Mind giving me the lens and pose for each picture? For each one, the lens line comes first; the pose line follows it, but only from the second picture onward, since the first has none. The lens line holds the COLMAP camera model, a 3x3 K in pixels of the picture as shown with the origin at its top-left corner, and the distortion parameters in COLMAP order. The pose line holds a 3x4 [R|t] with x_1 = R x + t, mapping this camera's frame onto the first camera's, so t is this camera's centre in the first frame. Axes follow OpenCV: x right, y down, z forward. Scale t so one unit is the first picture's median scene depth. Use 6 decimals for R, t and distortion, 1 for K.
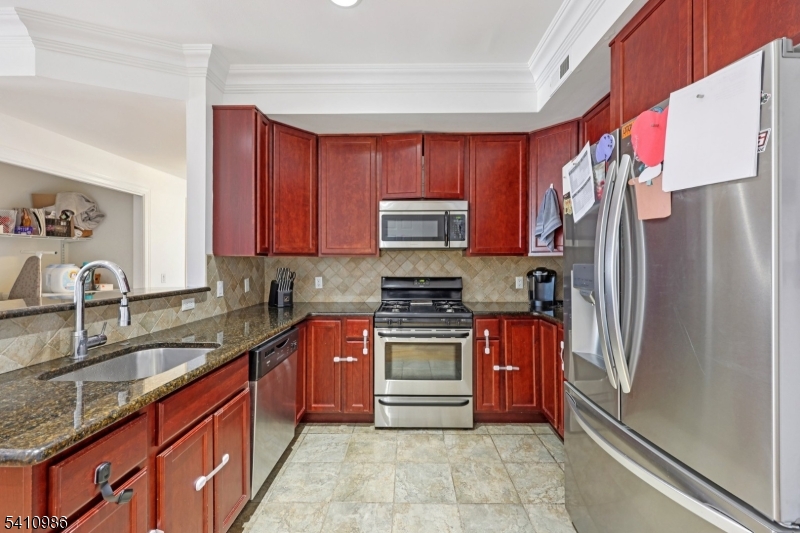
lens RADIAL K [[322.6, 0, 401.7], [0, 322.6, 262.8], [0, 0, 1]] dist [-0.001696, 0.000339]
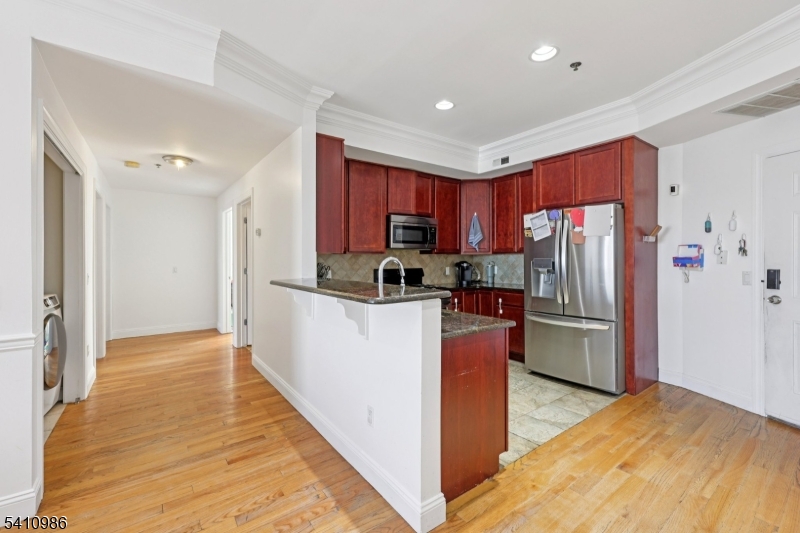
lens RADIAL K [[343.2, 0, 399.5], [0, 343.2, 258.2], [0, 0, 1]] dist [-0.004714, 0.001547]
pose [[0.794730, -0.001374, 0.606961, -1.029825], [0.002927, 0.999994, -0.001570, 0.001598], [-0.606956, 0.003024, 0.794730, -0.228106]]
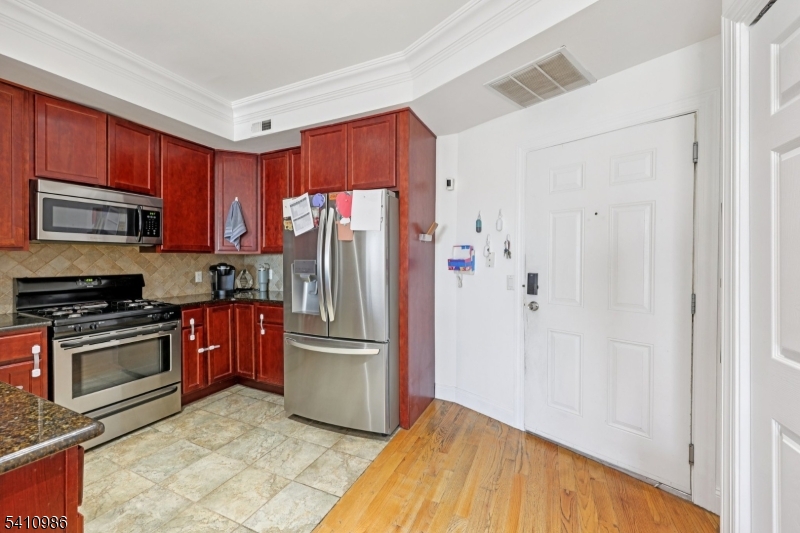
lens RADIAL K [[322.6, 0, 404.3], [0, 322.6, 262.1], [0, 0, 1]] dist [-0.001696, 0.000339]
pose [[0.396154, -0.007798, 0.918151, -0.465949], [-0.001918, 0.999955, 0.009321, -0.001693], [-0.918182, -0.005453, 0.396122, -0.119229]]
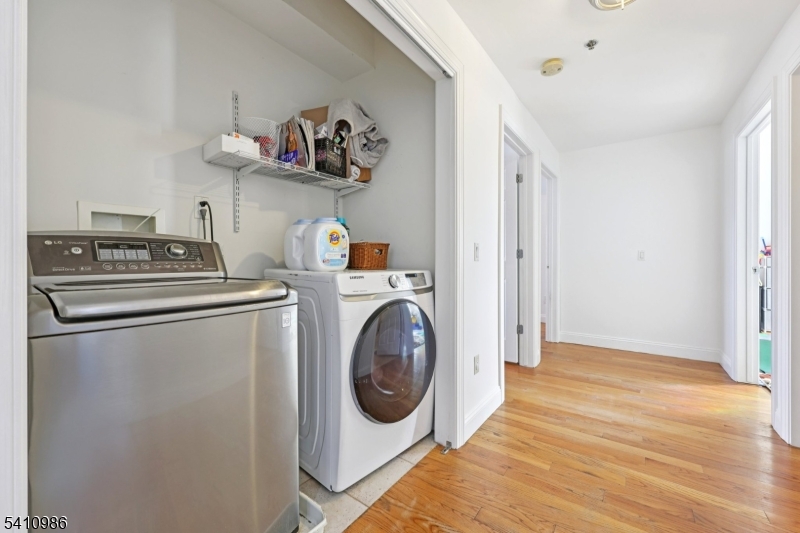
lens RADIAL K [[322.6, 0, 403.9], [0, 322.6, 263.8], [0, 0, 1]] dist [-0.001696, 0.000339]
pose [[0.822610, 0.005049, -0.568583, -0.878056], [-0.000972, 0.999972, 0.007473, 0.102379], [0.568605, -0.005595, 0.822592, 0.834218]]
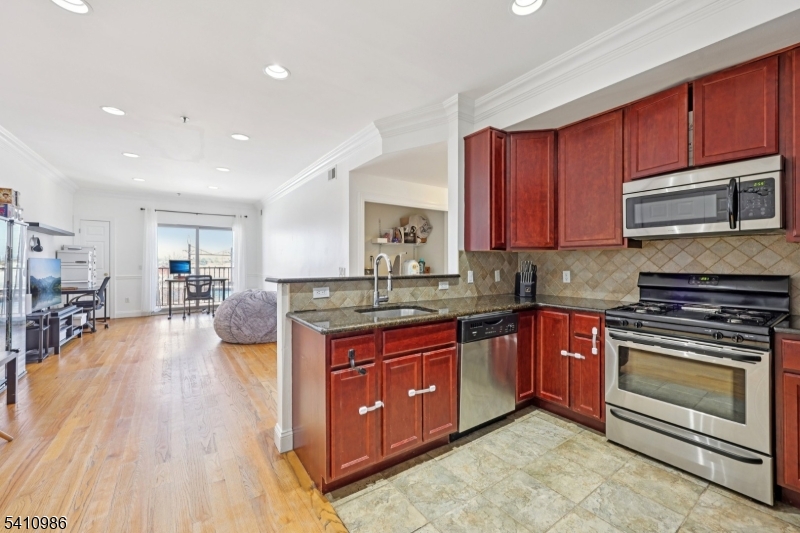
lens RADIAL K [[322.6, 0, 399.7], [0, 322.6, 261.9], [0, 0, 1]] dist [-0.001696, 0.000339]
pose [[0.585675, -0.002027, -0.810544, 0.301334], [-0.000363, 0.999996, -0.002763, 0.023699], [0.810546, 0.001912, 0.585672, 0.013938]]
